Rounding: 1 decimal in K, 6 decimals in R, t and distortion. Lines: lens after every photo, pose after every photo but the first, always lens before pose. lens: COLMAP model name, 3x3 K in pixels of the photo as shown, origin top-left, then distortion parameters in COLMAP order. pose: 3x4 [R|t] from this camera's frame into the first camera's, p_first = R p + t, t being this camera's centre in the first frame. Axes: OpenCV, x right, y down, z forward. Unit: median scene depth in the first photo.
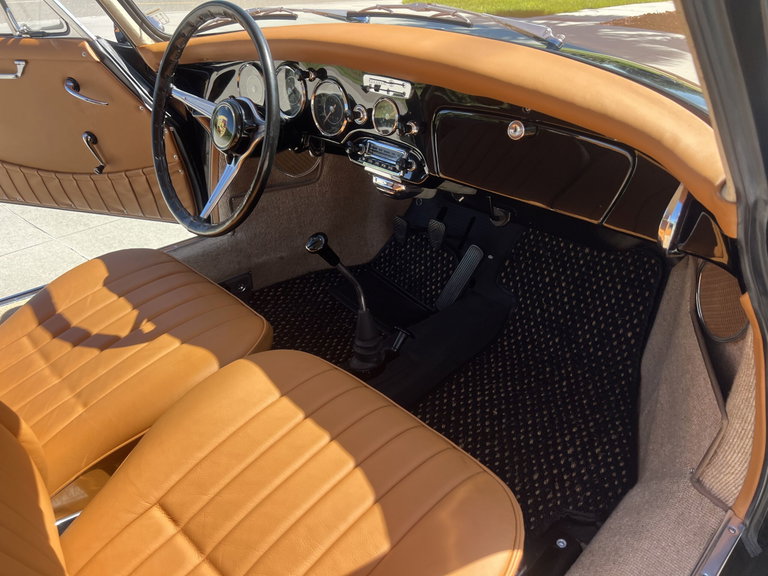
lens RADIAL K [[574.1, 0, 390.4], [0, 574.1, 290.4], [0, 0, 1]] dist [0.038119, -0.047700]
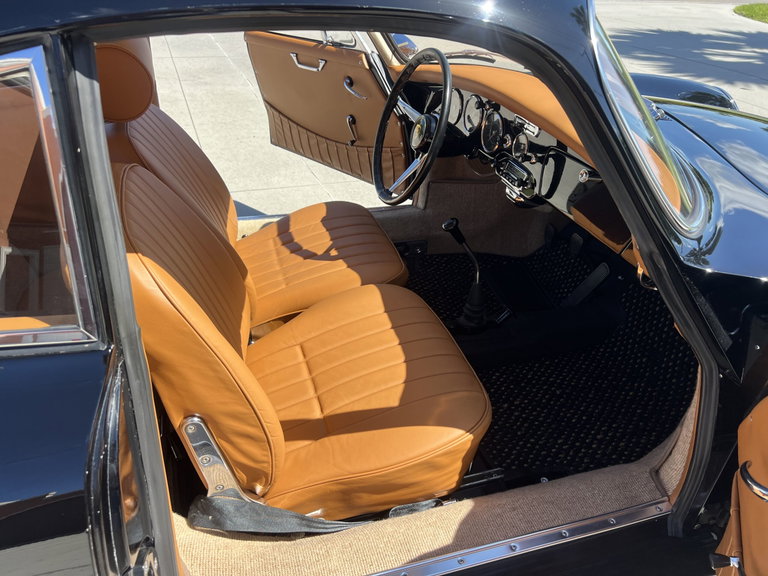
lens RADIAL K [[619.1, 0, 384.0], [0, 619.1, 288.0], [0, 0, 1]] dist [-0.009446, -0.071121]
pose [[0.872211, 0.270577, -0.407475, 0.336015], [-0.268361, 0.961201, 0.063834, 0.011211], [0.408938, 0.053673, 0.910983, -0.379439]]
